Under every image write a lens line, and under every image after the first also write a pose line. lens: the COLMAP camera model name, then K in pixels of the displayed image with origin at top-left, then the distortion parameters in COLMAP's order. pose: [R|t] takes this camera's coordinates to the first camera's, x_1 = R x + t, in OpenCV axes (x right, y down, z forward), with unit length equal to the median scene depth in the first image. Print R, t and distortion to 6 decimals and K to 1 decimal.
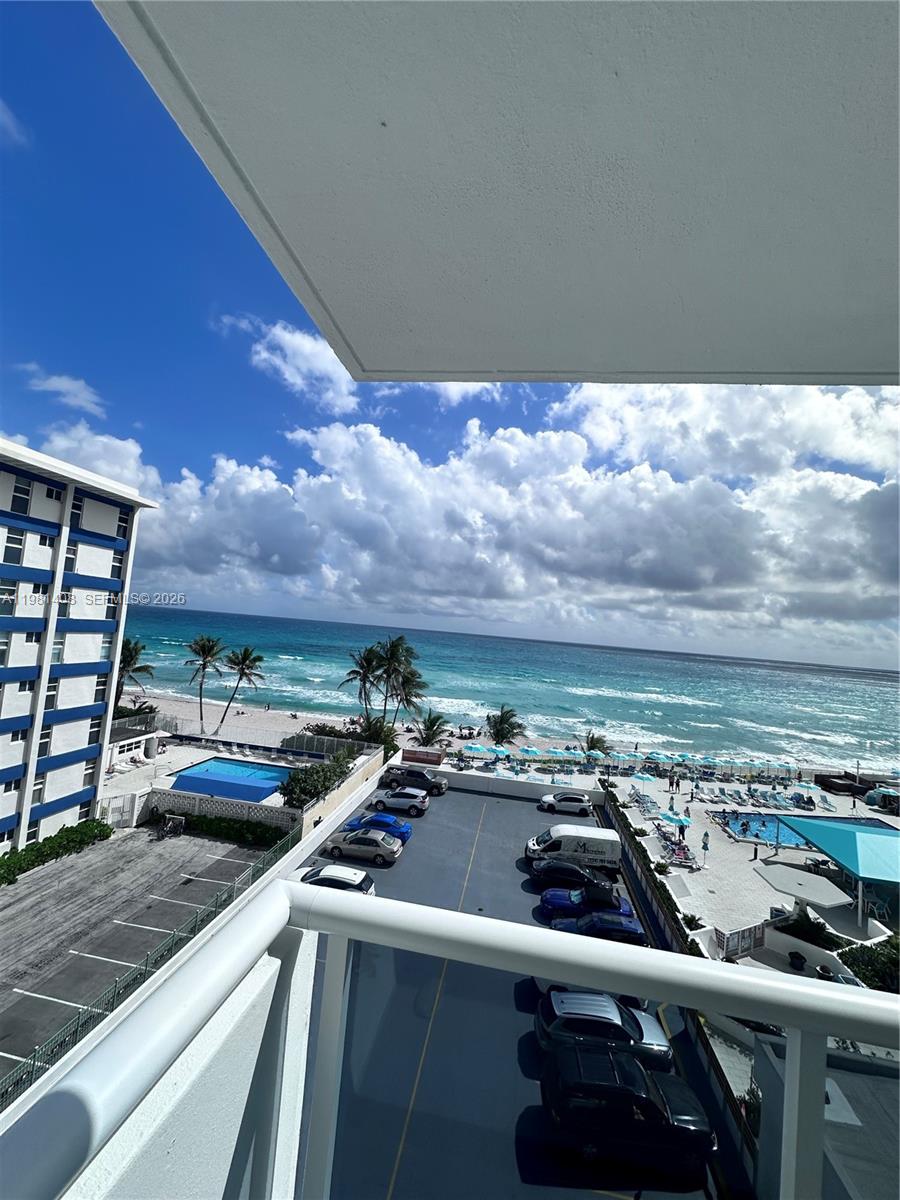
lens RADIAL K [[480.3, 0, 450.3], [0, 480.3, 599.9], [0, 0, 1]] dist [0.005017, -0.001376]
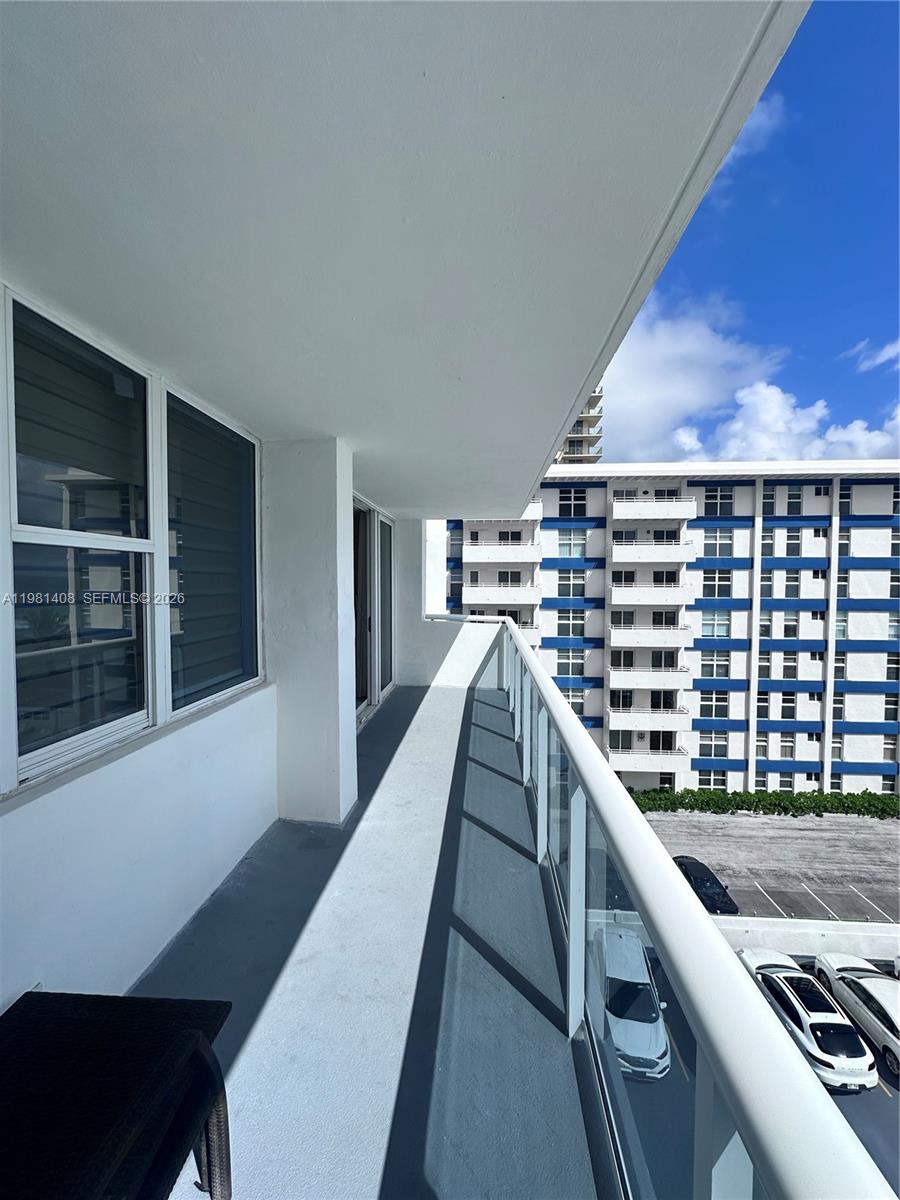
lens RADIAL K [[480.3, 0, 447.1], [0, 480.3, 595.6], [0, 0, 1]] dist [0.005017, -0.001376]
pose [[0.107324, -0.040862, -0.993384, 0.204092], [0.069077, 0.997047, -0.033549, 0.005602], [0.991822, -0.065019, 0.109830, -0.028541]]
